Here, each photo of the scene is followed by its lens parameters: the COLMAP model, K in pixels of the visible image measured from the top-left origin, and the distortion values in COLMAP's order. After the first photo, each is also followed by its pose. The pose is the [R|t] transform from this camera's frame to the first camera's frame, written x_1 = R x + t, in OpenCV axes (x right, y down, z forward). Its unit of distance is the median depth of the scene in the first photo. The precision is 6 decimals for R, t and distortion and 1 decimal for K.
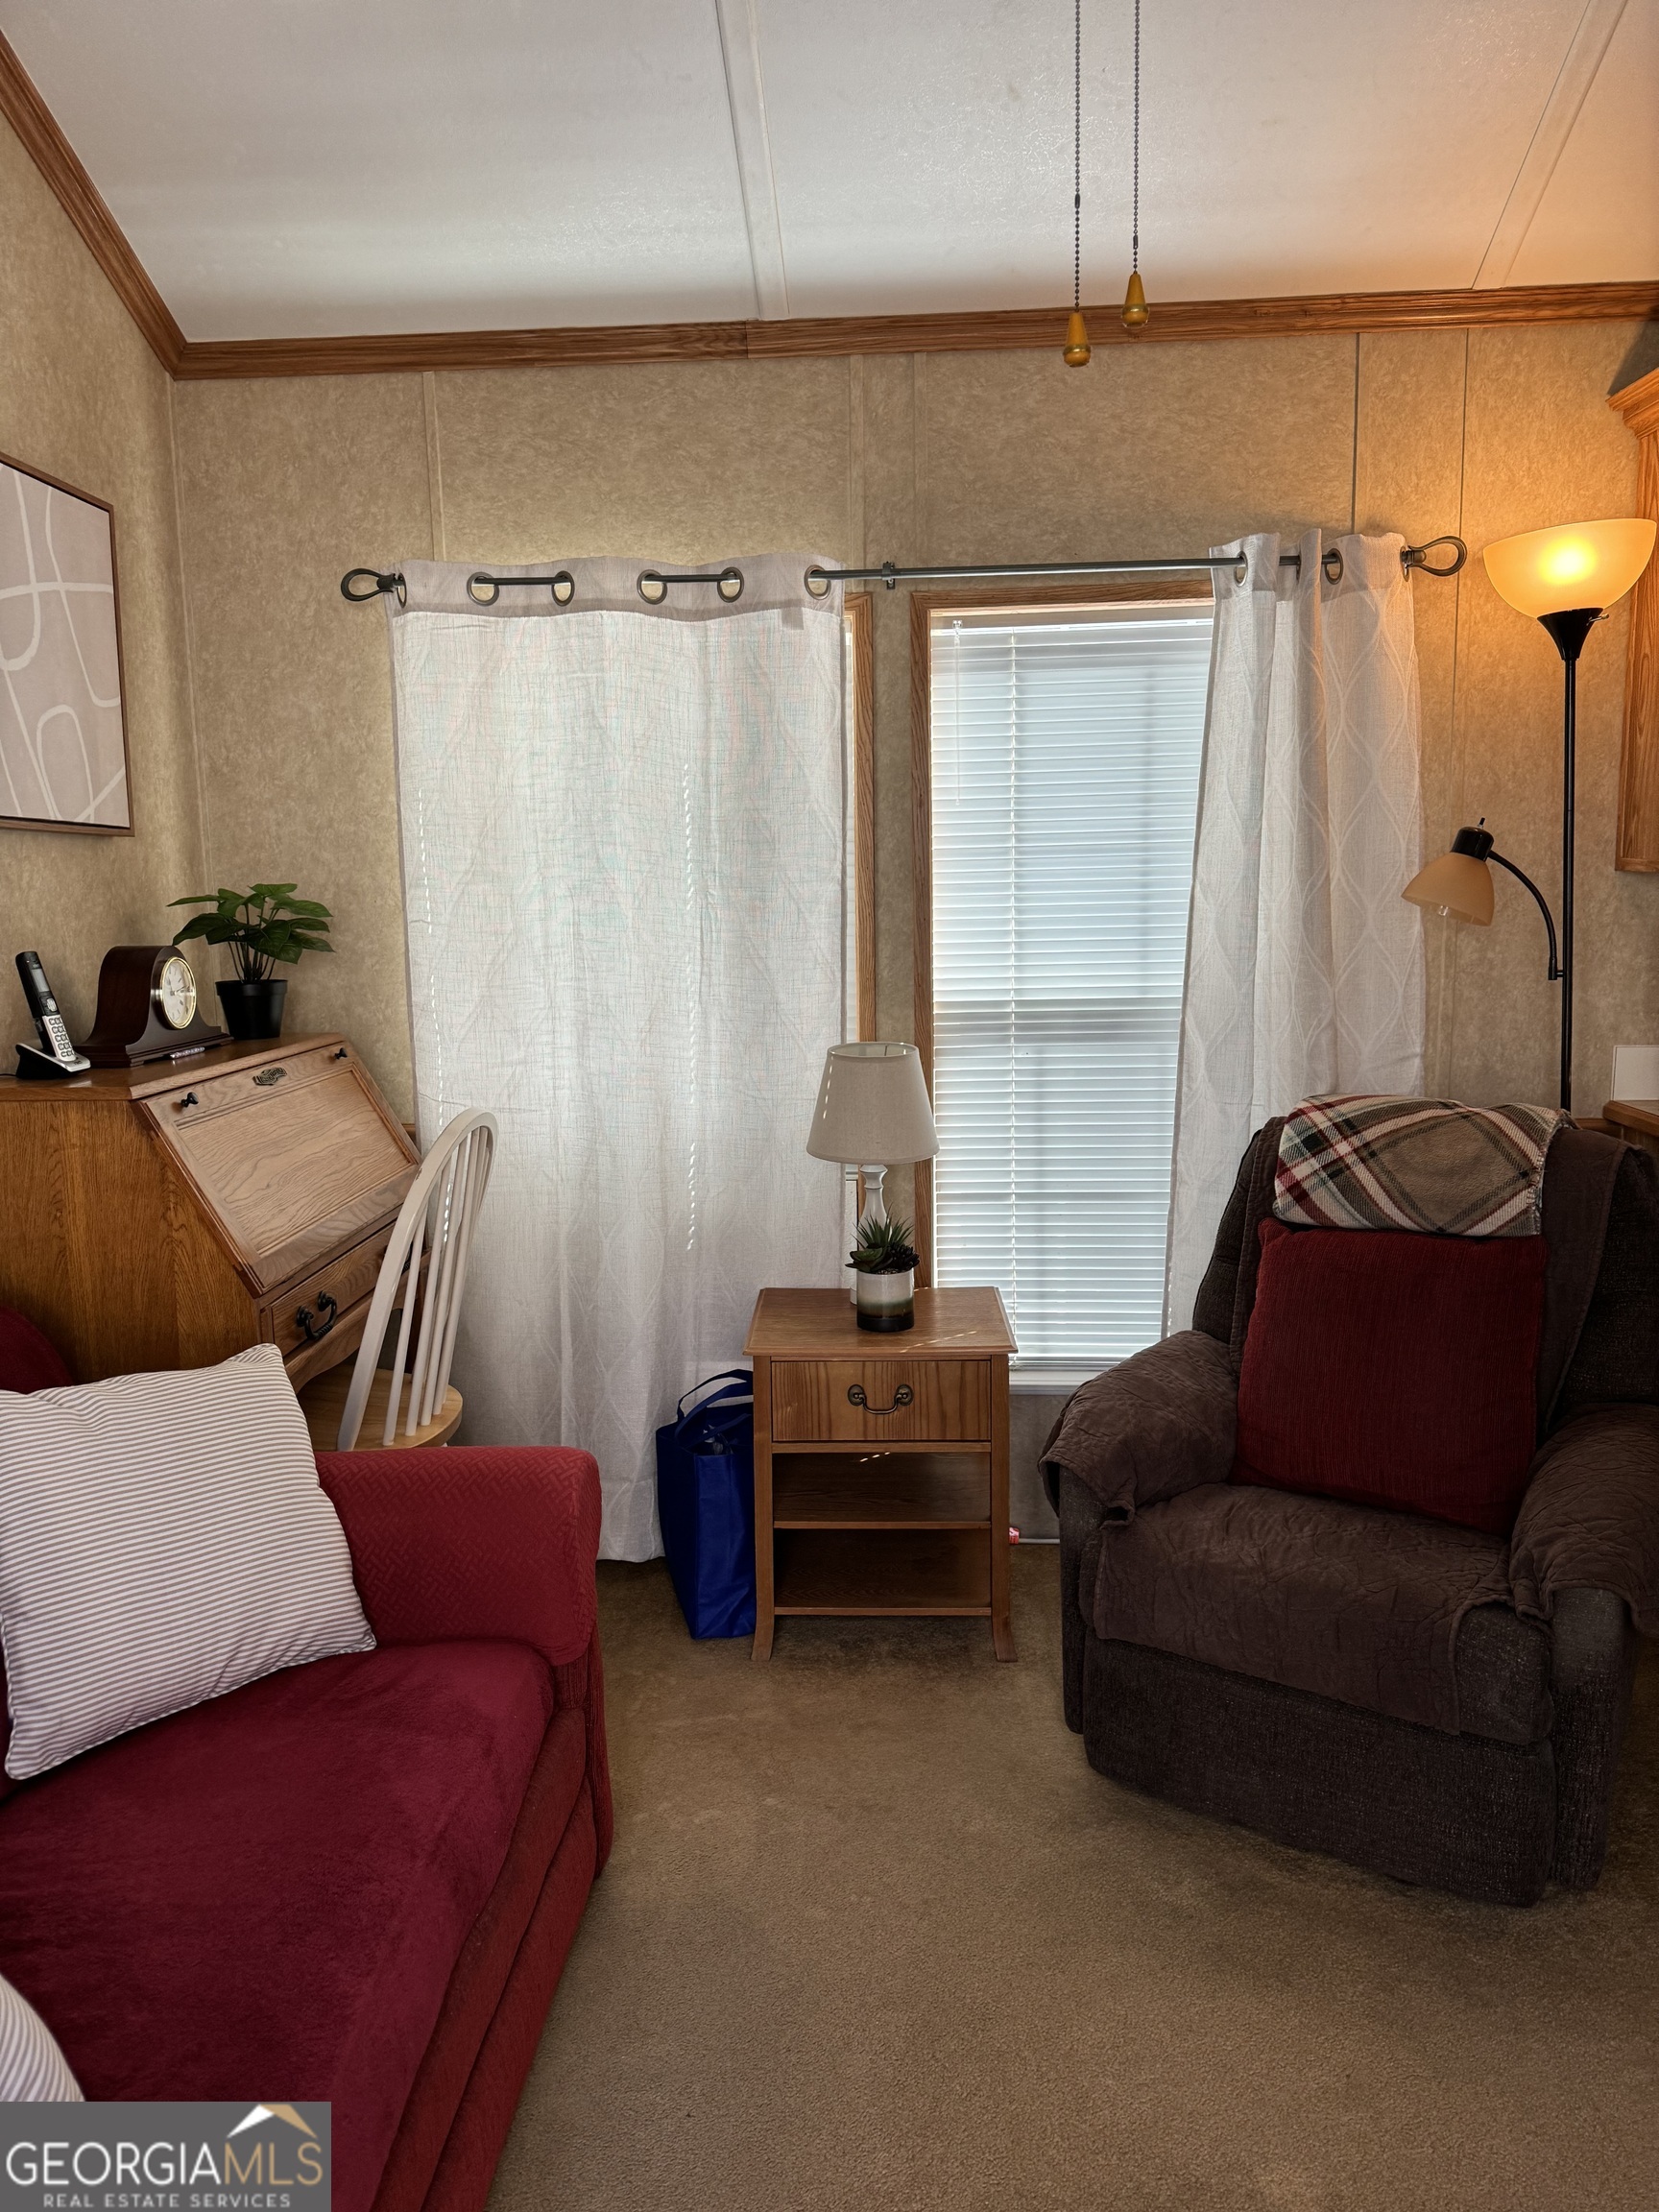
lens RADIAL K [[1532.1, 0, 840.0], [0, 1532.1, 1116.5], [0, 0, 1]] dist [0.036561, -0.044655]
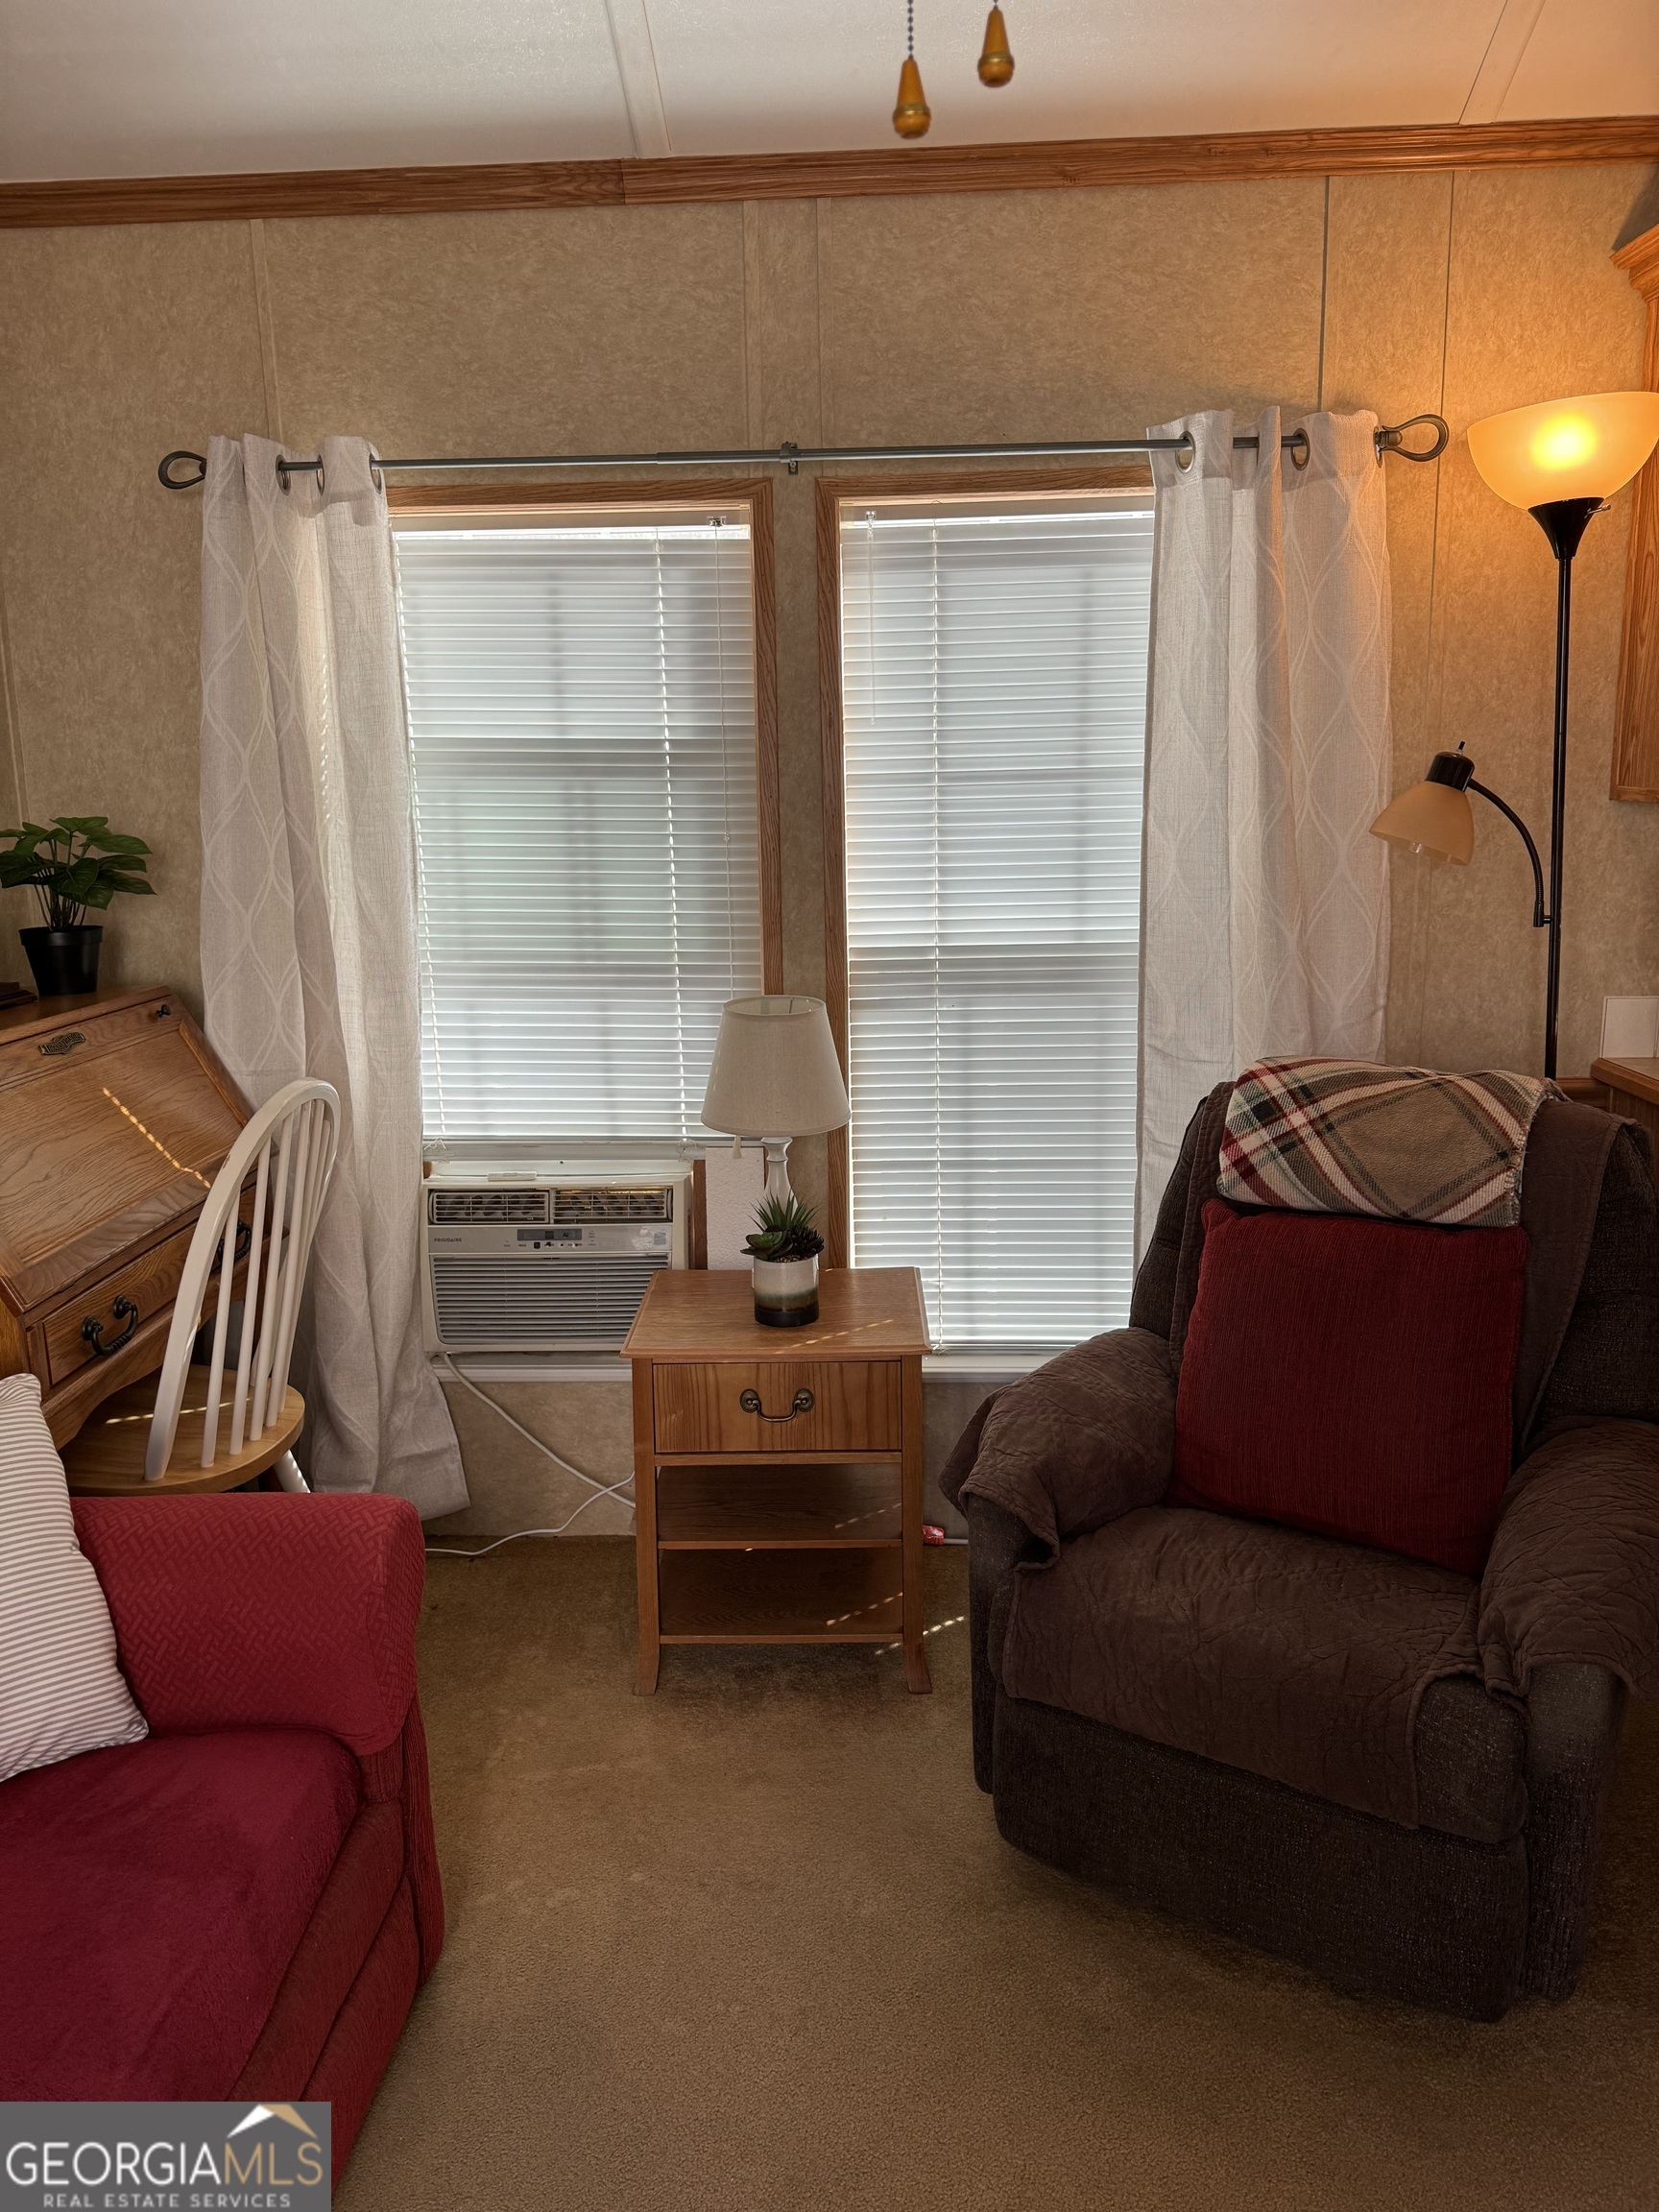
lens RADIAL K [[1566.4, 0, 829.5], [0, 1566.4, 1106.0], [0, 0, 1]] dist [0.023303, -0.024422]
pose [[0.999900, -0.003470, 0.013700, 0.042996], [0.002863, 0.999024, 0.044074, -0.026368], [-0.013840, -0.044030, 0.998934, 0.099459]]
